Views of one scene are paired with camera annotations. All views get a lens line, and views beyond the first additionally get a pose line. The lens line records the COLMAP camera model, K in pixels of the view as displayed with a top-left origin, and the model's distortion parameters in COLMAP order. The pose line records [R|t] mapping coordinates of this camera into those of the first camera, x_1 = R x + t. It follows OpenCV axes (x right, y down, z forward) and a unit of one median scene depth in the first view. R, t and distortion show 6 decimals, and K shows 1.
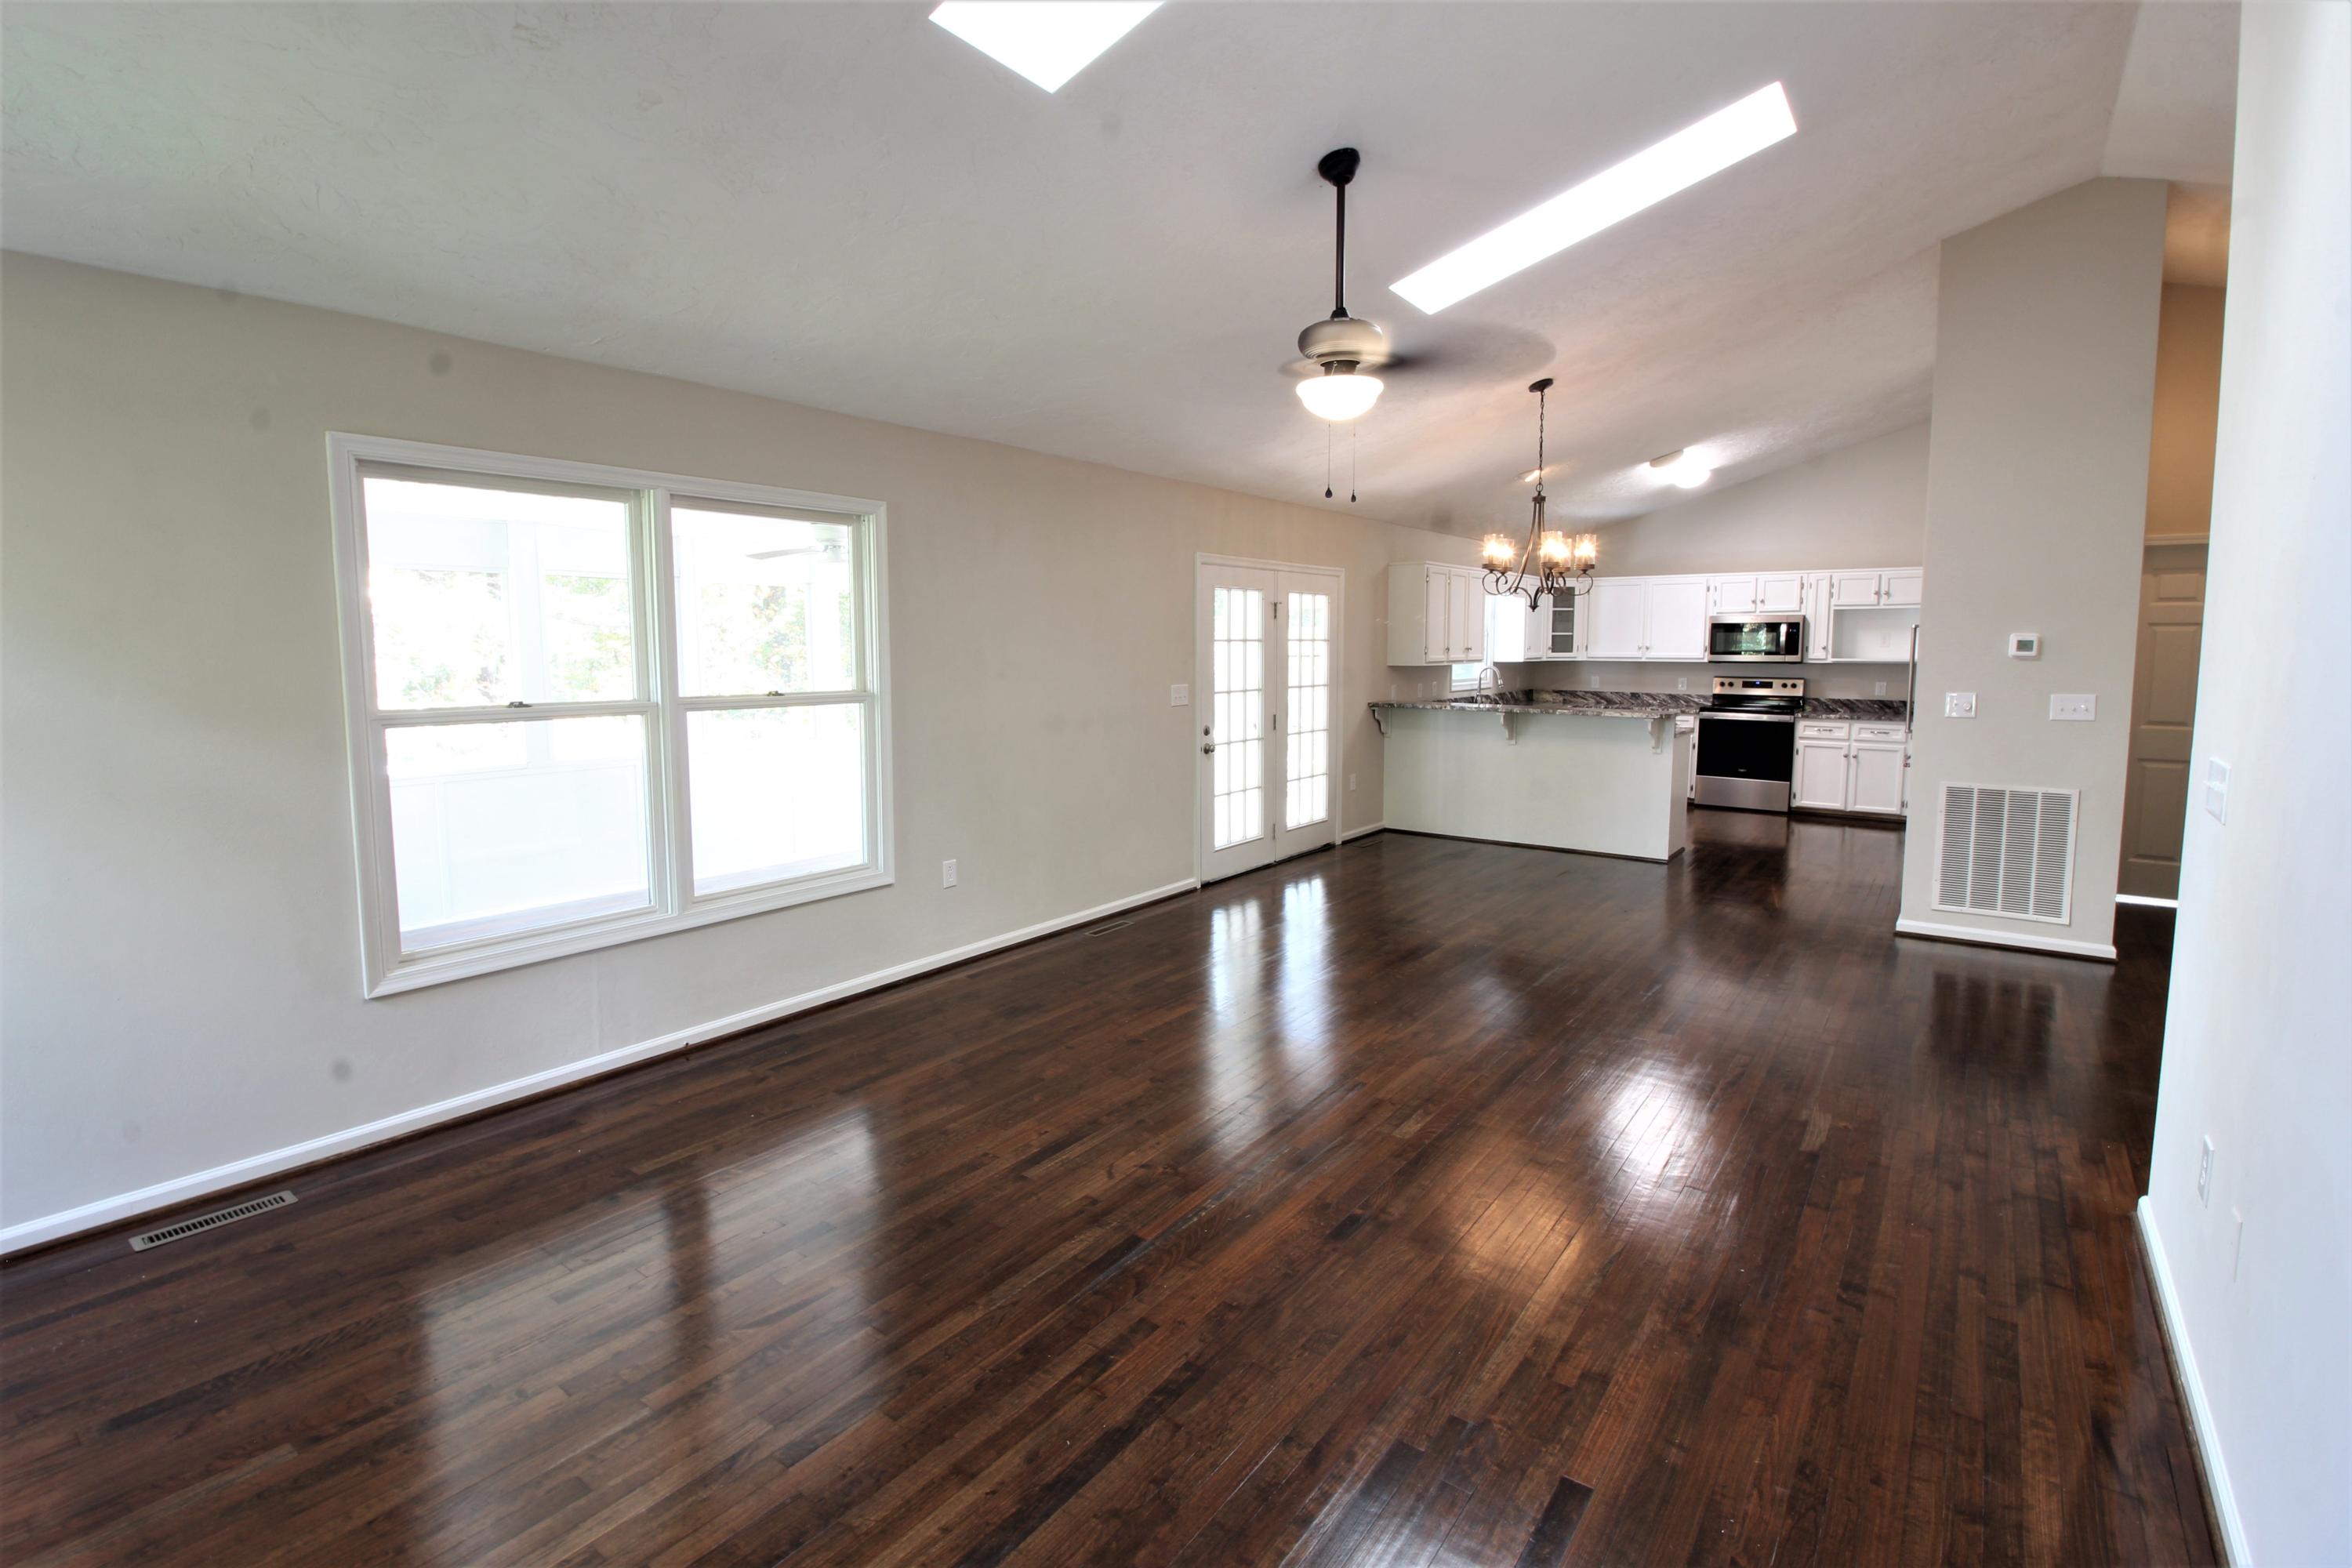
lens RADIAL K [[1089.8, 0, 1163.5], [0, 1089.8, 750.0], [0, 0, 1]] dist [0.002771, -0.014520]
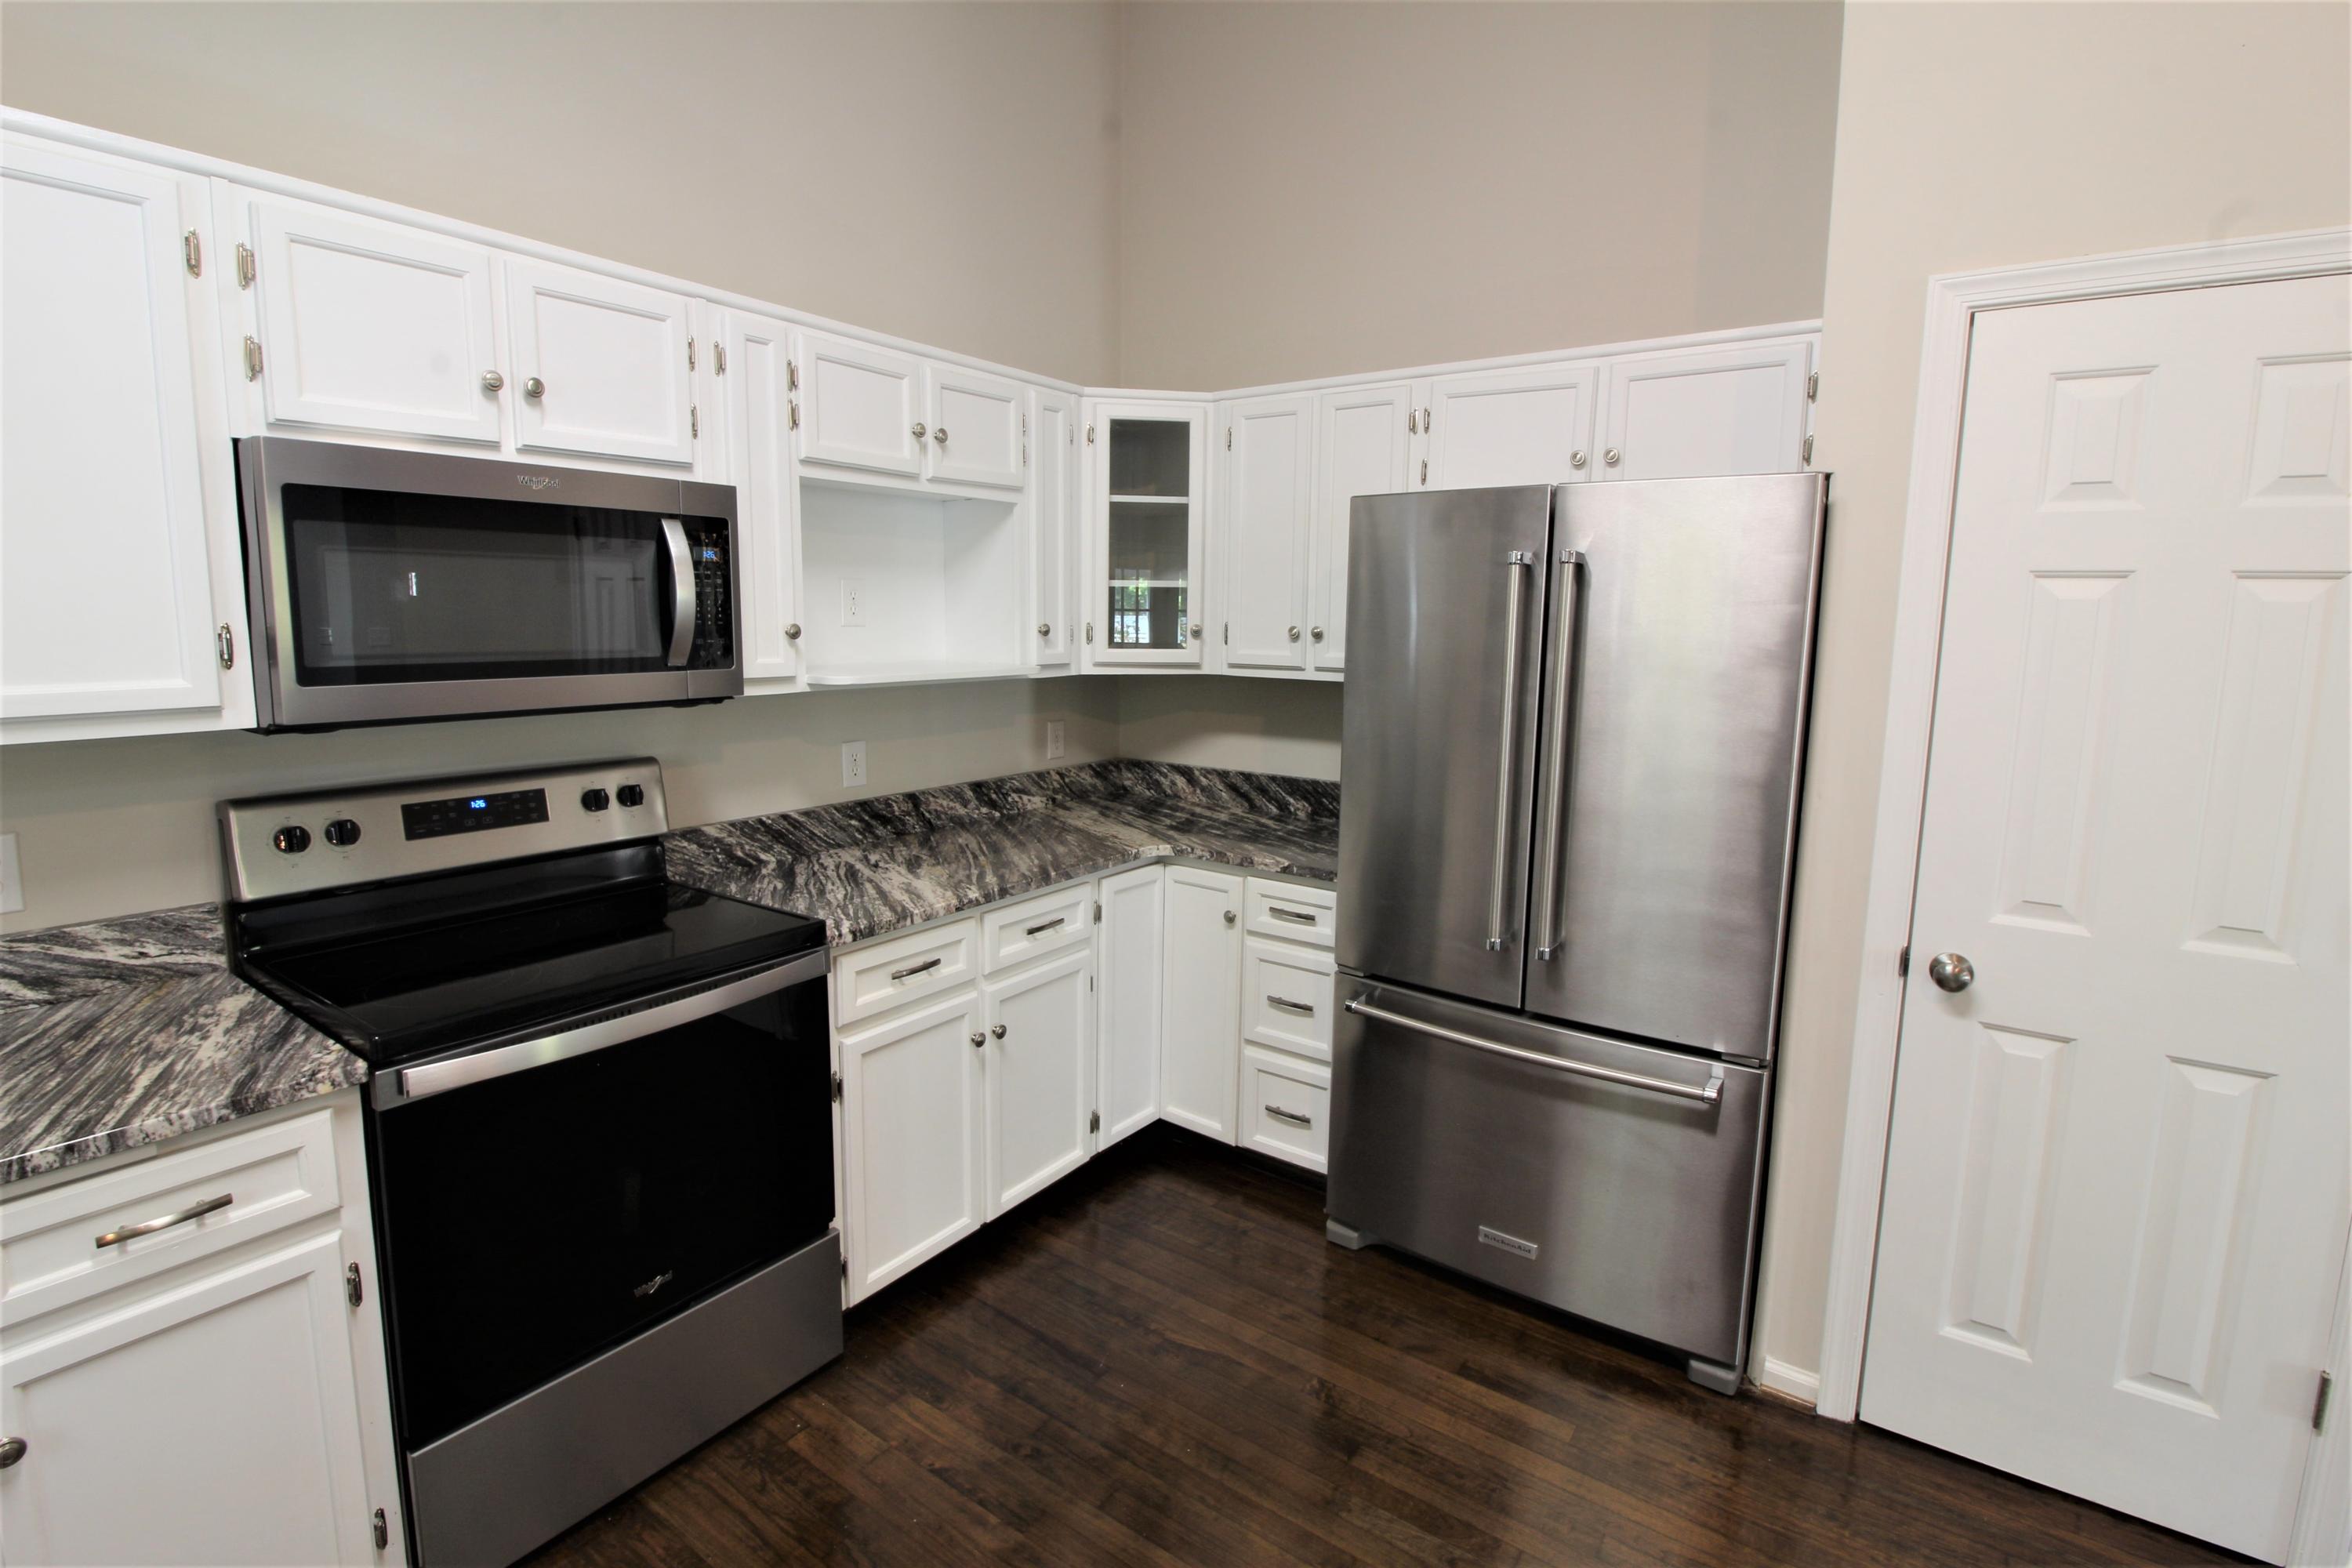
lens RADIAL K [[1089.8, 0, 1163.5], [0, 1089.8, 750.0], [0, 0, 1]] dist [0.002771, -0.014520]
pose [[-0.020946, -0.125743, 0.991842, 0.404420], [0.087170, 0.988052, 0.127103, -0.103263], [-0.995973, 0.089121, -0.009735, 1.038292]]
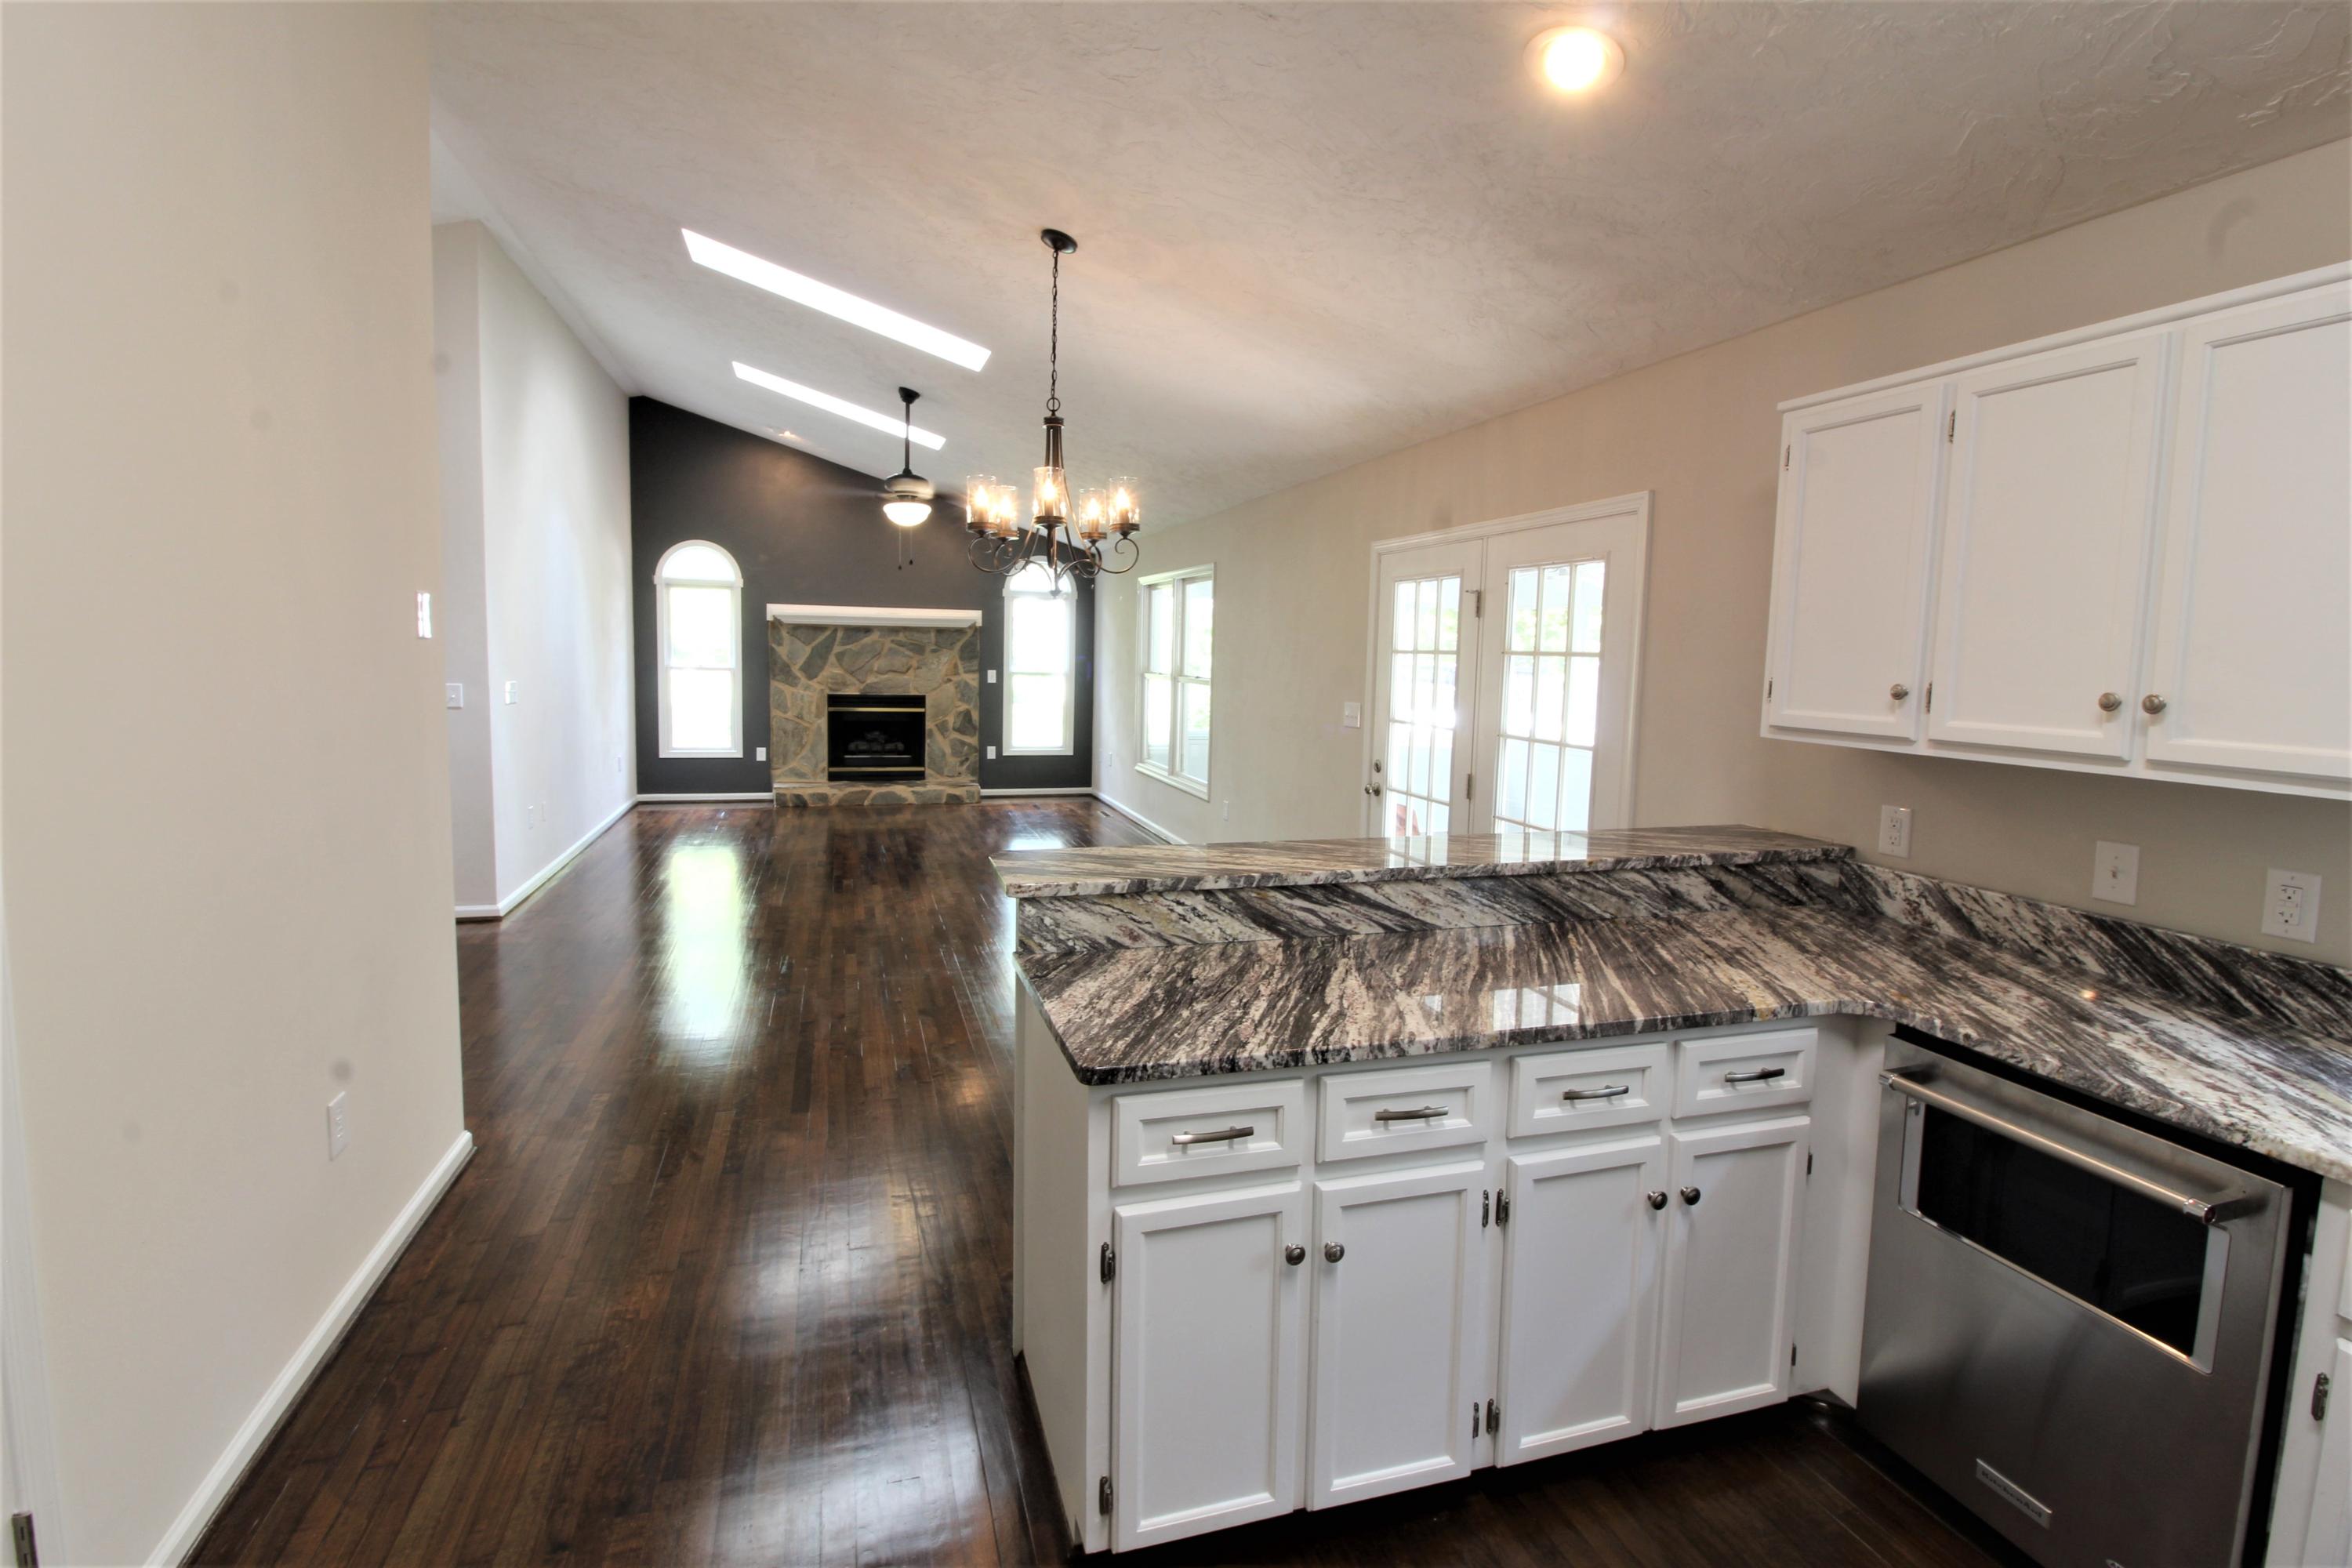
lens RADIAL K [[1089.8, 0, 1163.5], [0, 1089.8, 750.0], [0, 0, 1]] dist [0.002771, -0.014520]
pose [[-0.595972, 0.061901, -0.800616, 0.597340], [-0.101053, 0.983317, 0.151250, -0.104246], [0.796622, 0.171045, -0.579773, 1.047716]]
